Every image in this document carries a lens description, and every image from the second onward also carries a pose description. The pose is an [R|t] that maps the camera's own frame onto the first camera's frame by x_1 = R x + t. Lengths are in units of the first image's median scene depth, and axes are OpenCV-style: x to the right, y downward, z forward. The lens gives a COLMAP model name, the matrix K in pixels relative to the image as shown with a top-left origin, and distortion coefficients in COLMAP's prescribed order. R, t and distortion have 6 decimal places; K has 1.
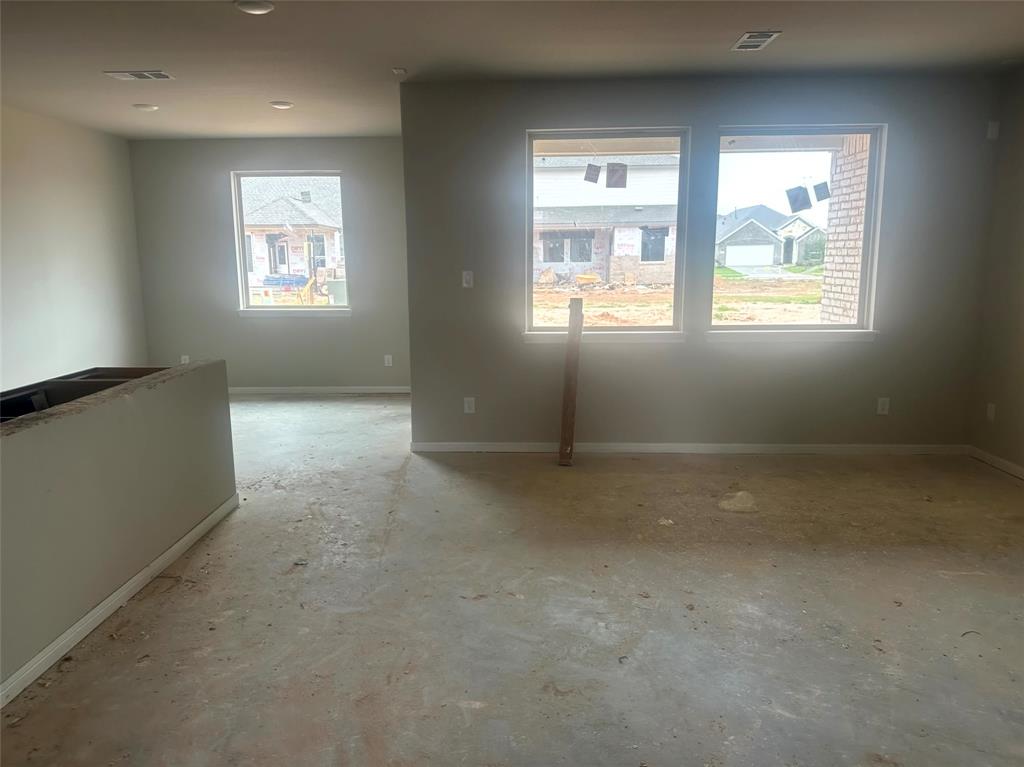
lens RADIAL K [[717.8, 0, 514.0], [0, 717.8, 381.3], [0, 0, 1]] dist [-0.000776, -0.003441]
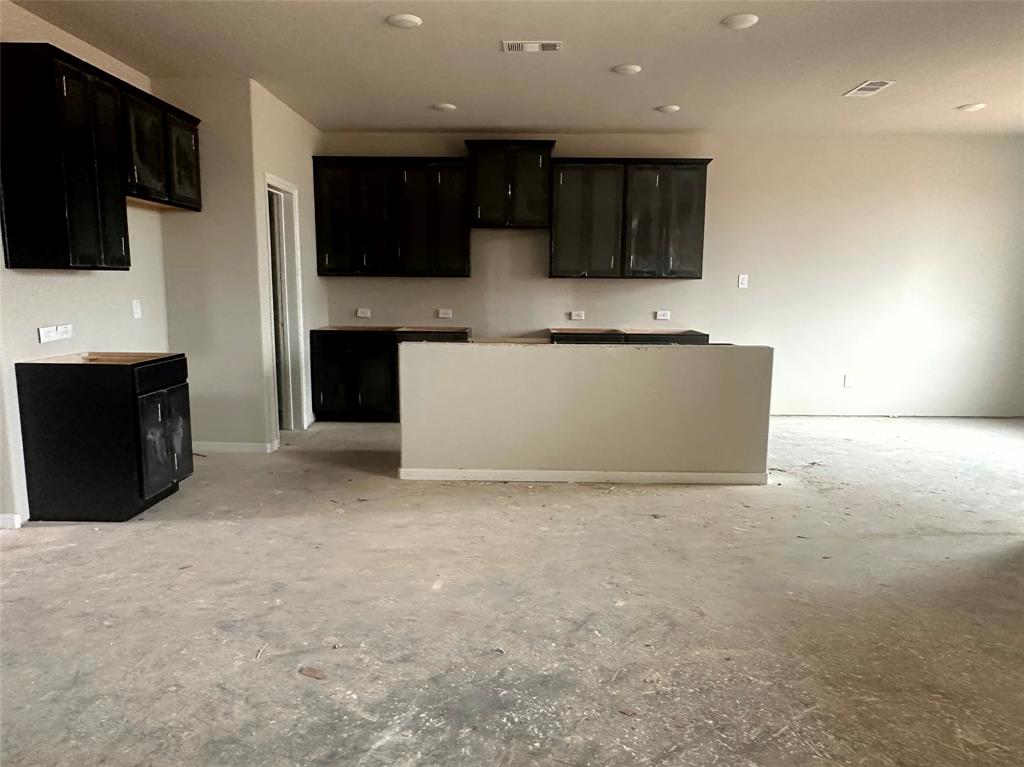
lens RADIAL K [[691.8, 0, 515.7], [0, 691.8, 382.4], [0, 0, 1]] dist [-0.006844, 0.000695]
pose [[0.024182, 0.160772, -0.986695, 0.709393], [-0.188441, 0.970024, 0.153437, -0.075433], [0.981787, 0.182224, 0.053753, 0.647070]]
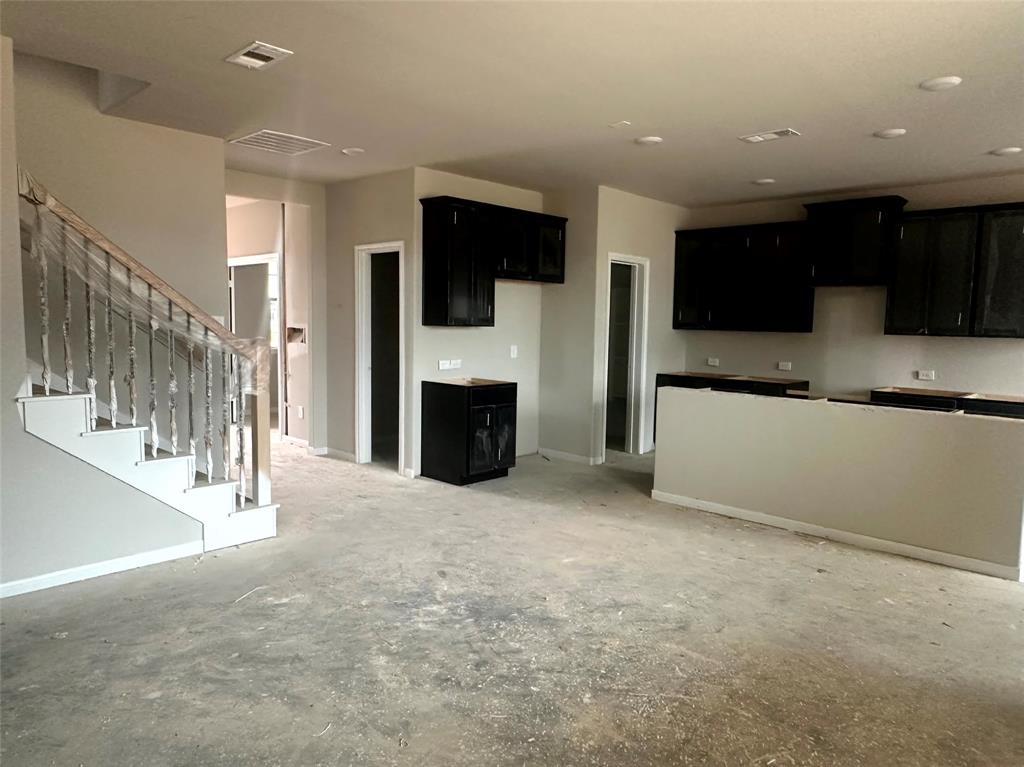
lens RADIAL K [[691.8, 0, 513.1], [0, 691.8, 384.6], [0, 0, 1]] dist [-0.006844, 0.000695]
pose [[-0.665182, 0.075872, -0.742817, 0.810392], [-0.141015, 0.964157, 0.224757, -0.211574], [0.733245, 0.254253, -0.630641, 1.199221]]
